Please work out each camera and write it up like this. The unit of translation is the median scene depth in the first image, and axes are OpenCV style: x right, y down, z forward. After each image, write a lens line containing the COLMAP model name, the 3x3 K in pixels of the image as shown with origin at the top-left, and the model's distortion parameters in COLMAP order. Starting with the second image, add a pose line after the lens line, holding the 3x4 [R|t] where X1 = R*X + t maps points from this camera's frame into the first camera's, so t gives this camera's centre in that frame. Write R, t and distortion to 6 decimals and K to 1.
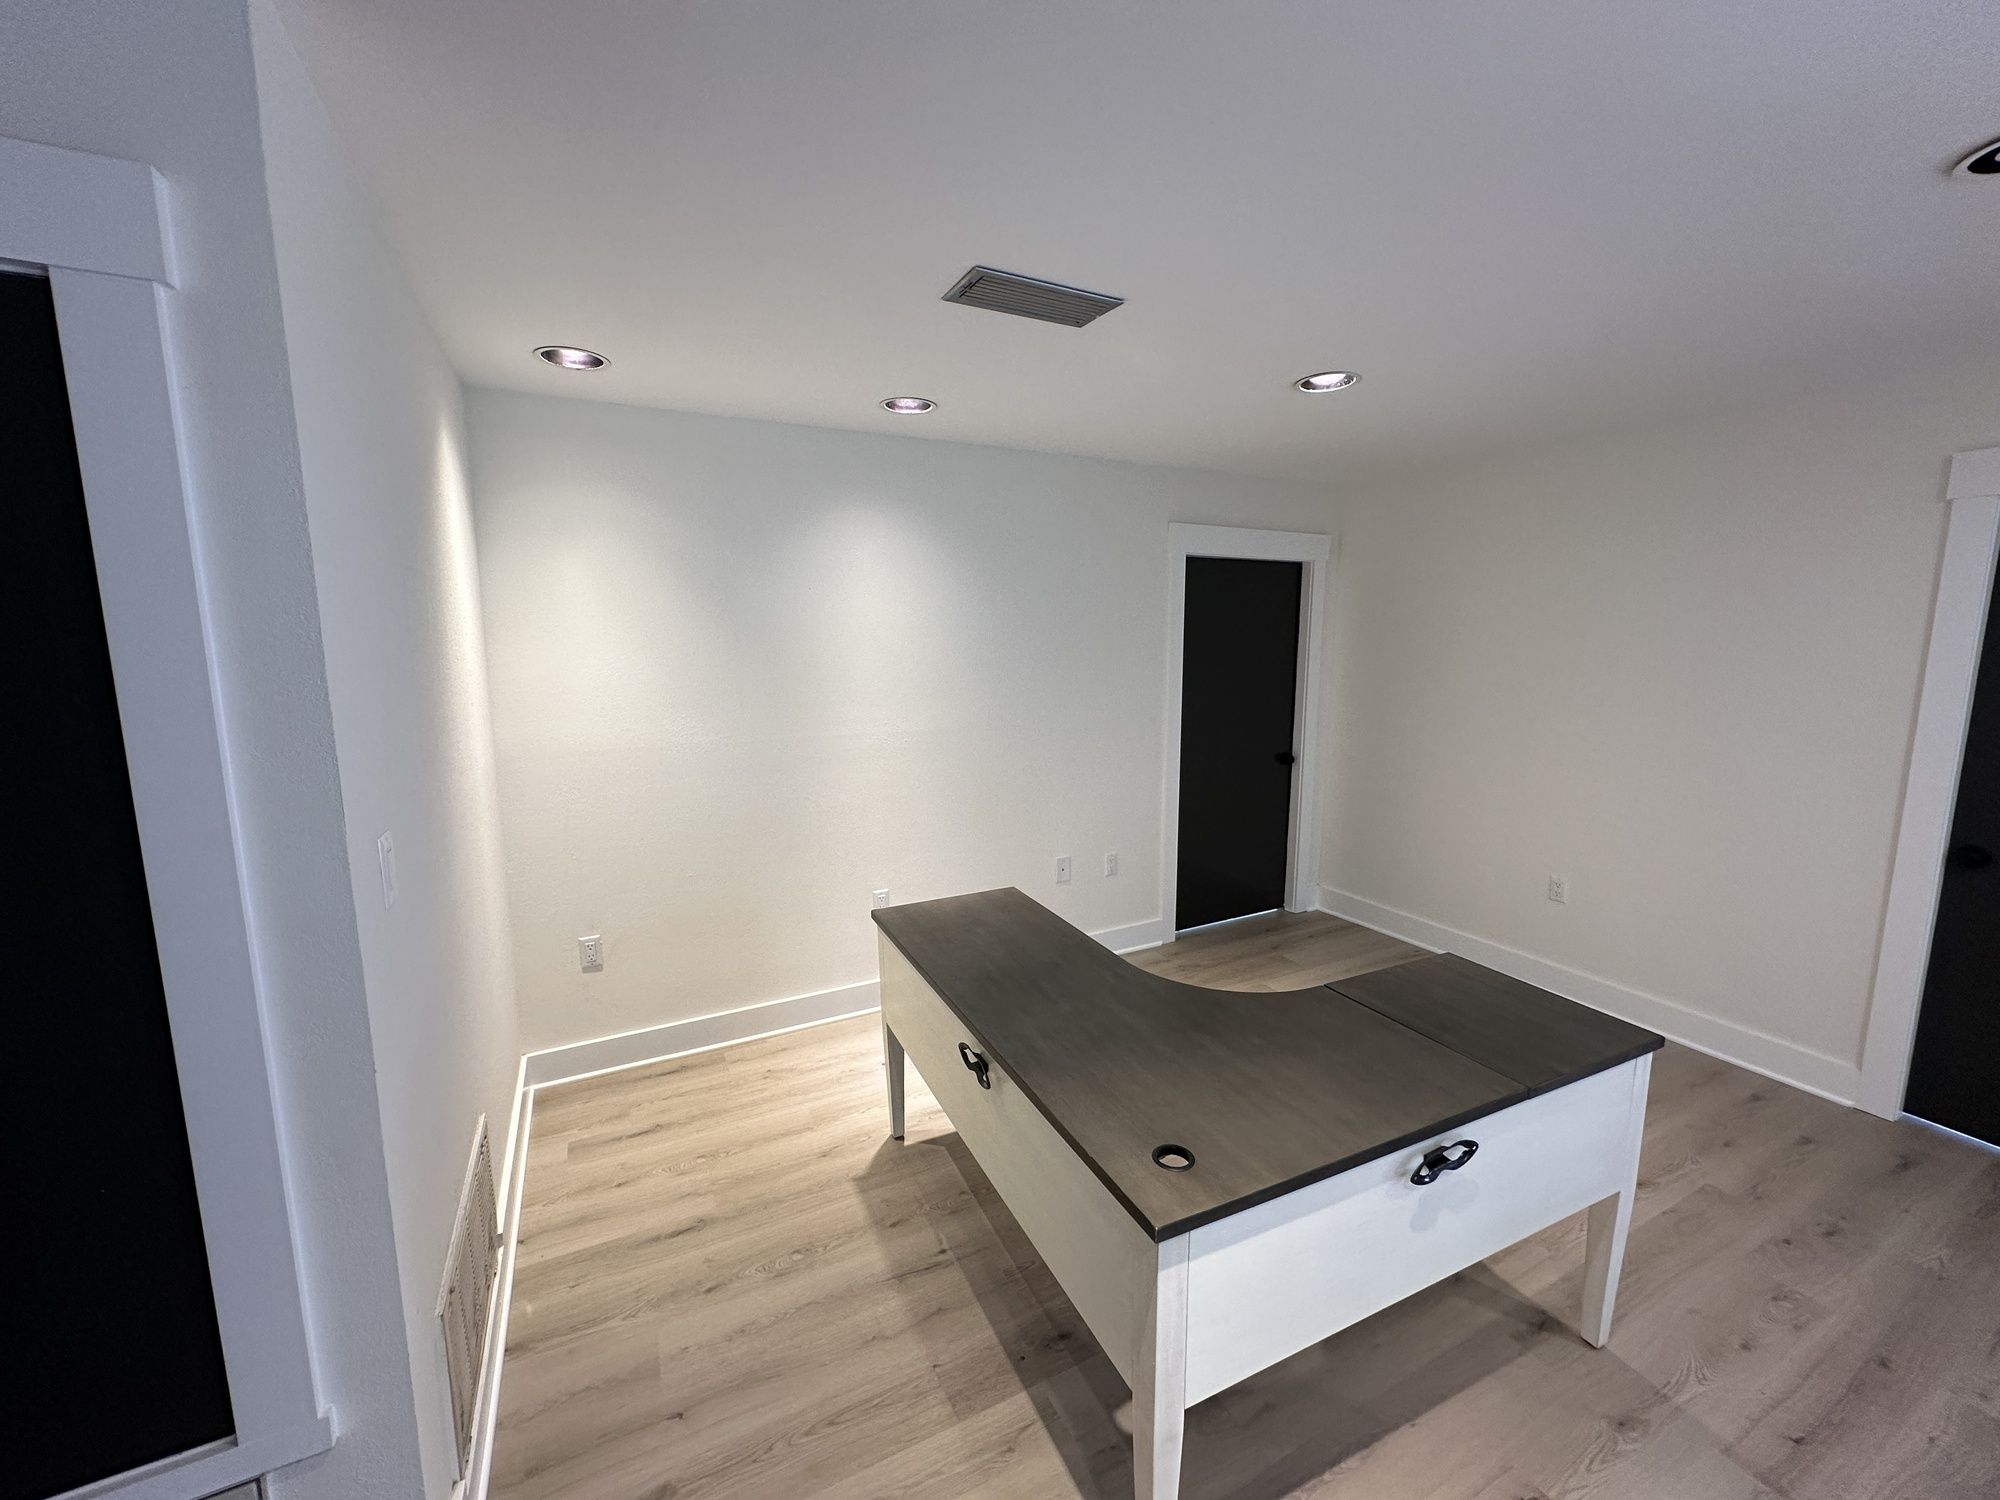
lens RADIAL K [[794.2, 0, 1000.0], [0, 794.2, 750.0], [0, 0, 1]] dist [0.003093, -0.000270]
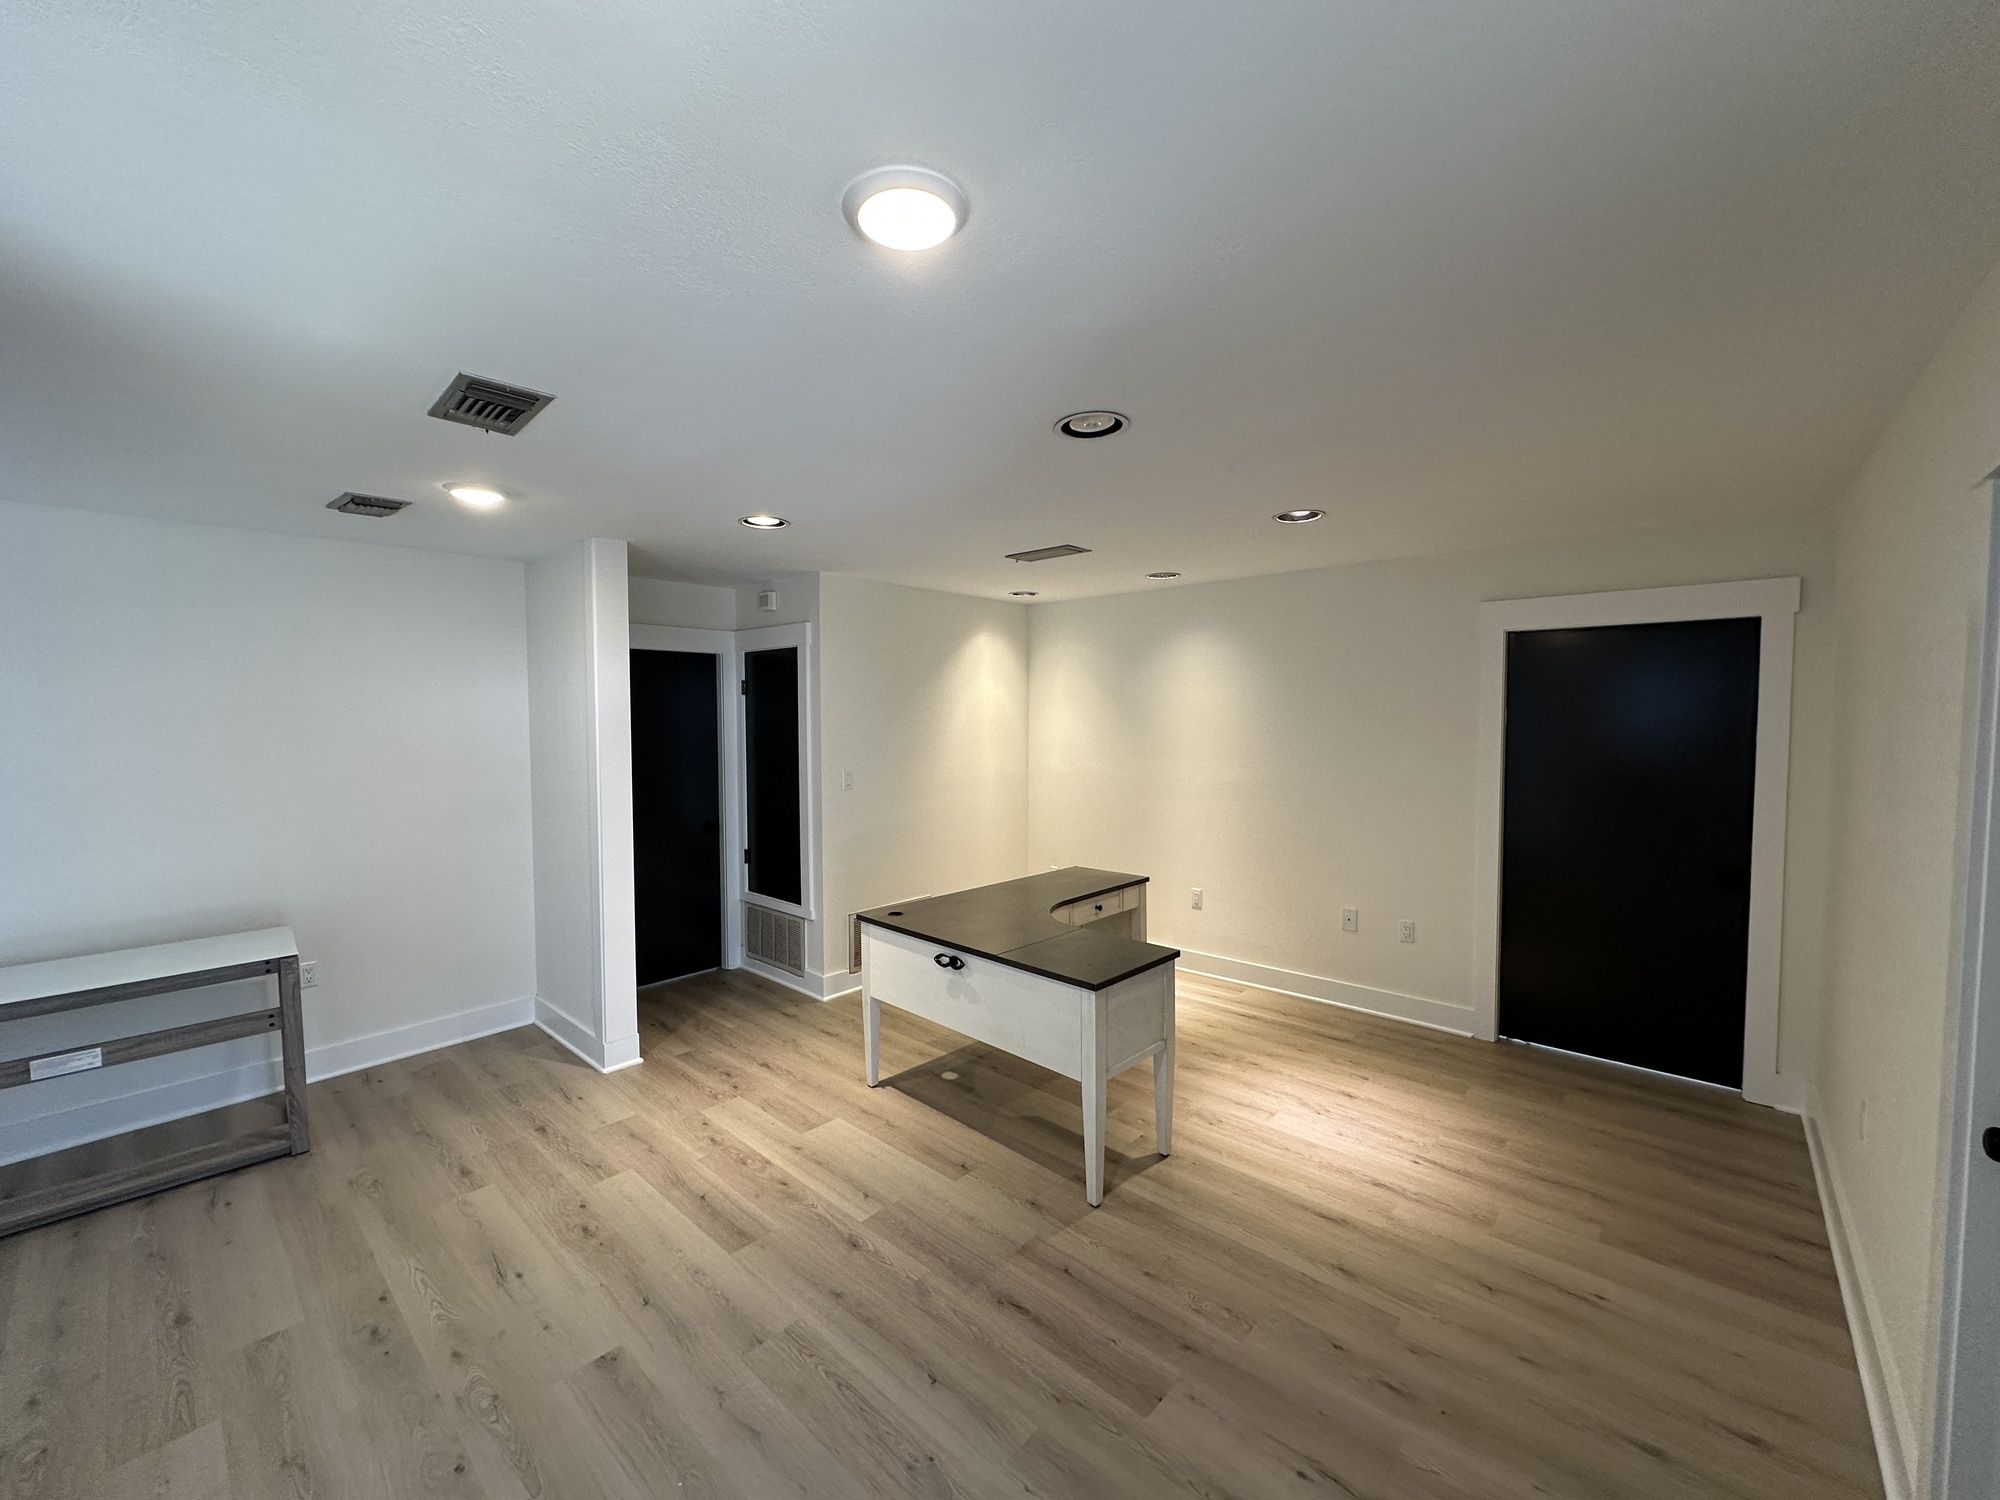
lens RADIAL K [[794.2, 0, 1000.0], [0, 794.2, 750.0], [0, 0, 1]] dist [0.003093, -0.000270]
pose [[0.354902, 0.045907, -0.933776, 1.727408], [-0.129353, 0.991599, -0.000413, -0.043759], [0.925912, 0.120933, 0.357858, 0.194643]]
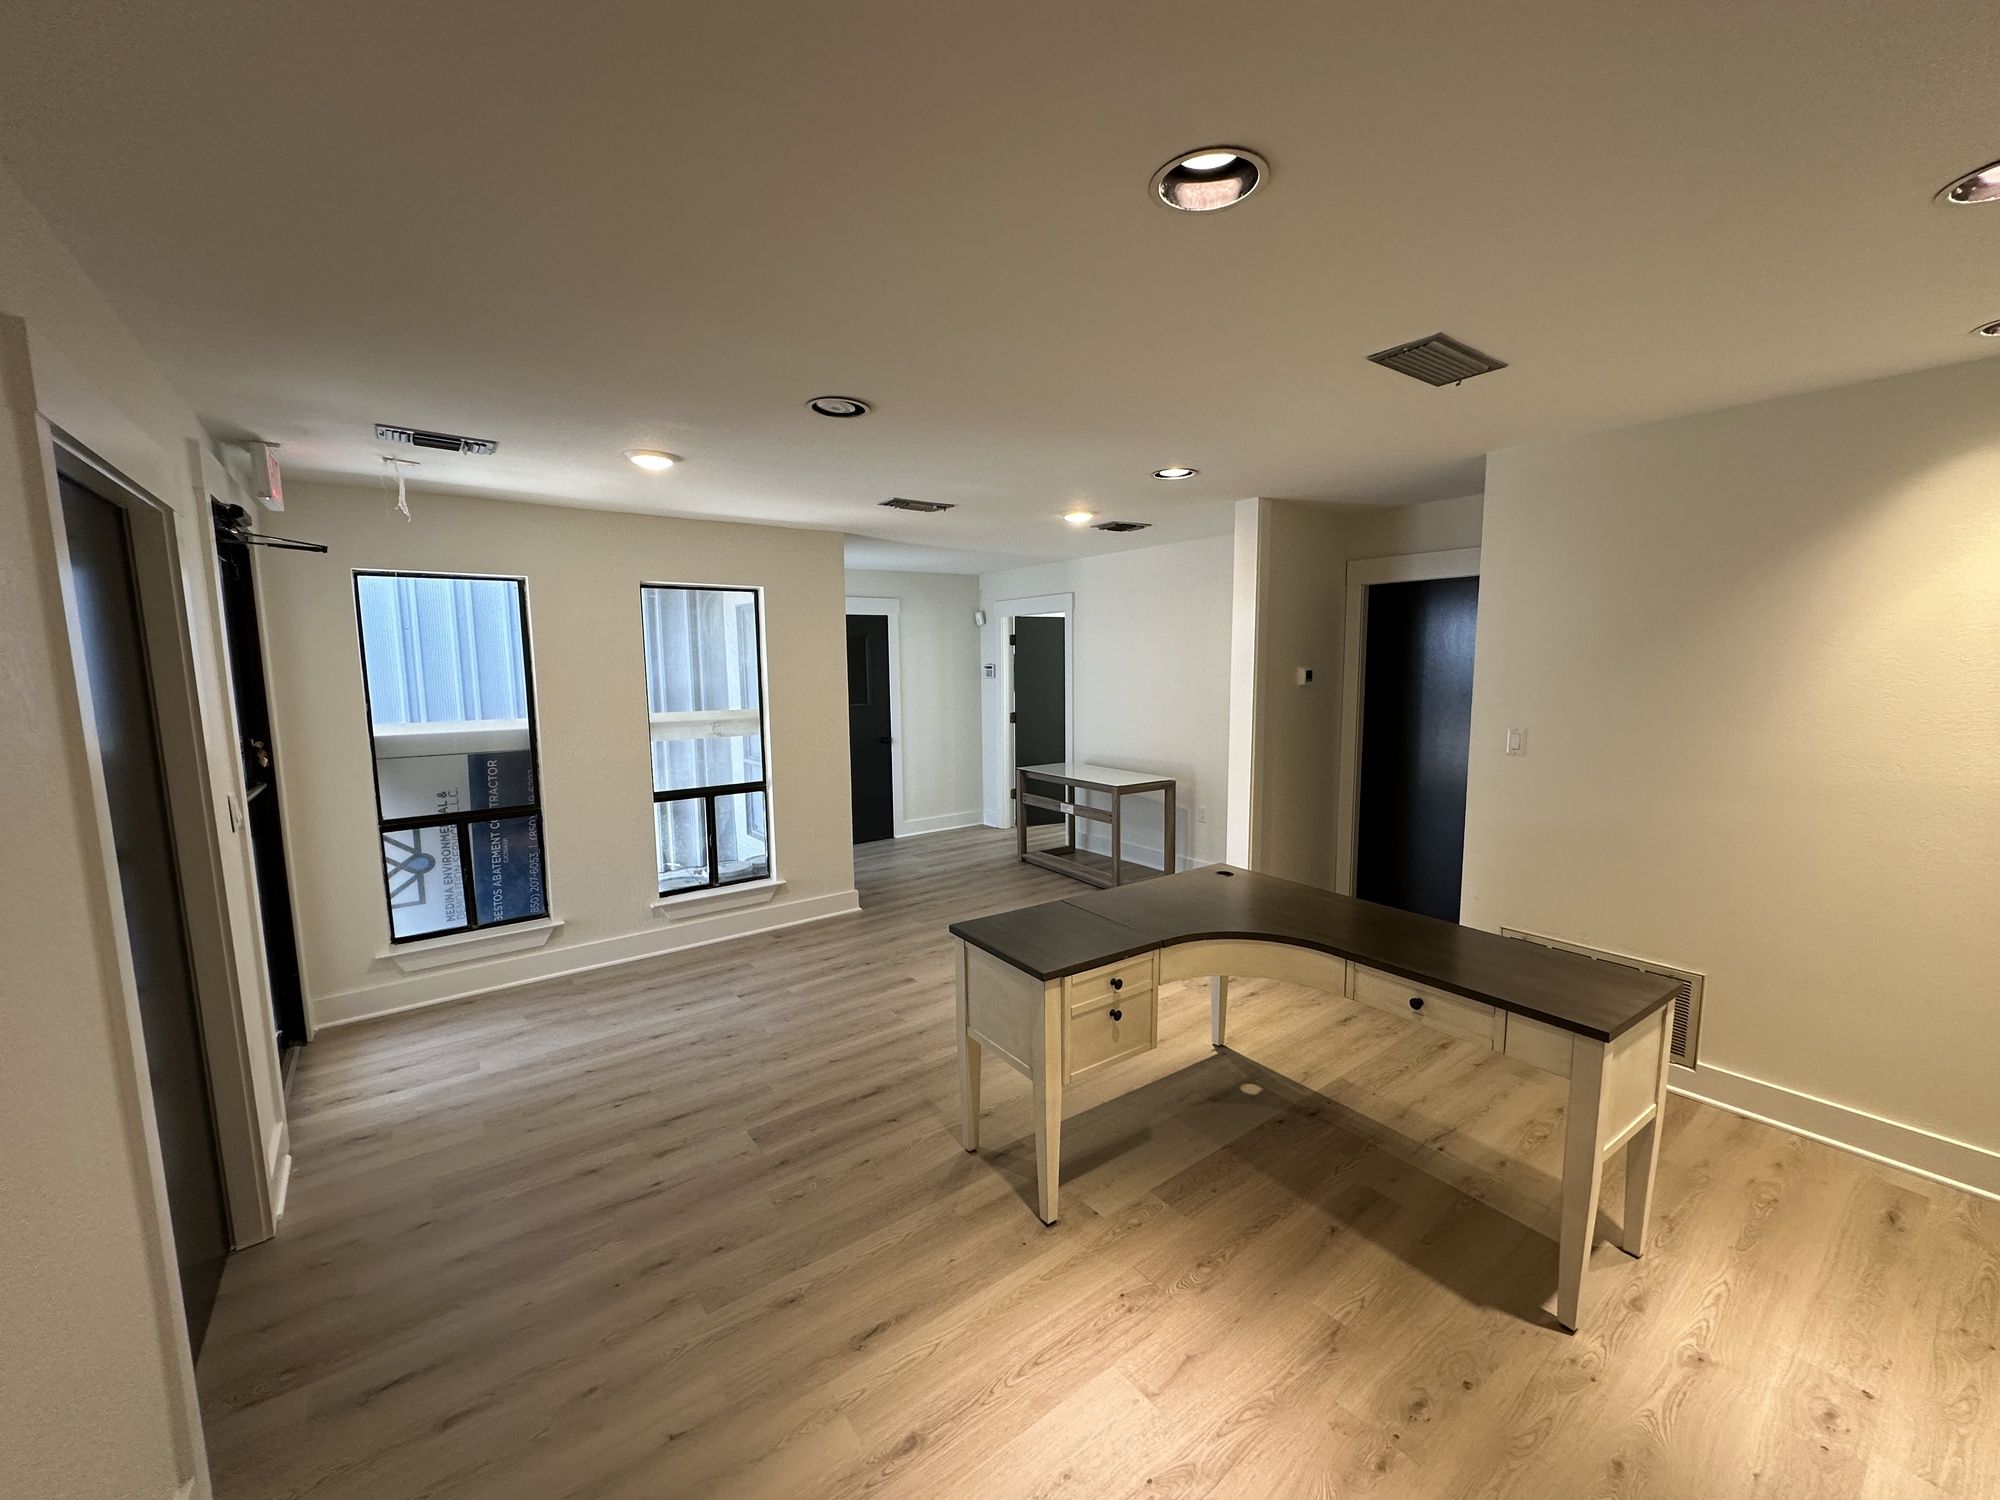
lens RADIAL K [[794.2, 0, 1000.0], [0, 794.2, 750.0], [0, 0, 1]] dist [0.003093, -0.000270]
pose [[-0.985272, 0.035716, -0.167221, 0.787678], [-0.007883, 0.967416, 0.253070, -0.275731], [0.170811, 0.250661, -0.952886, 1.904698]]
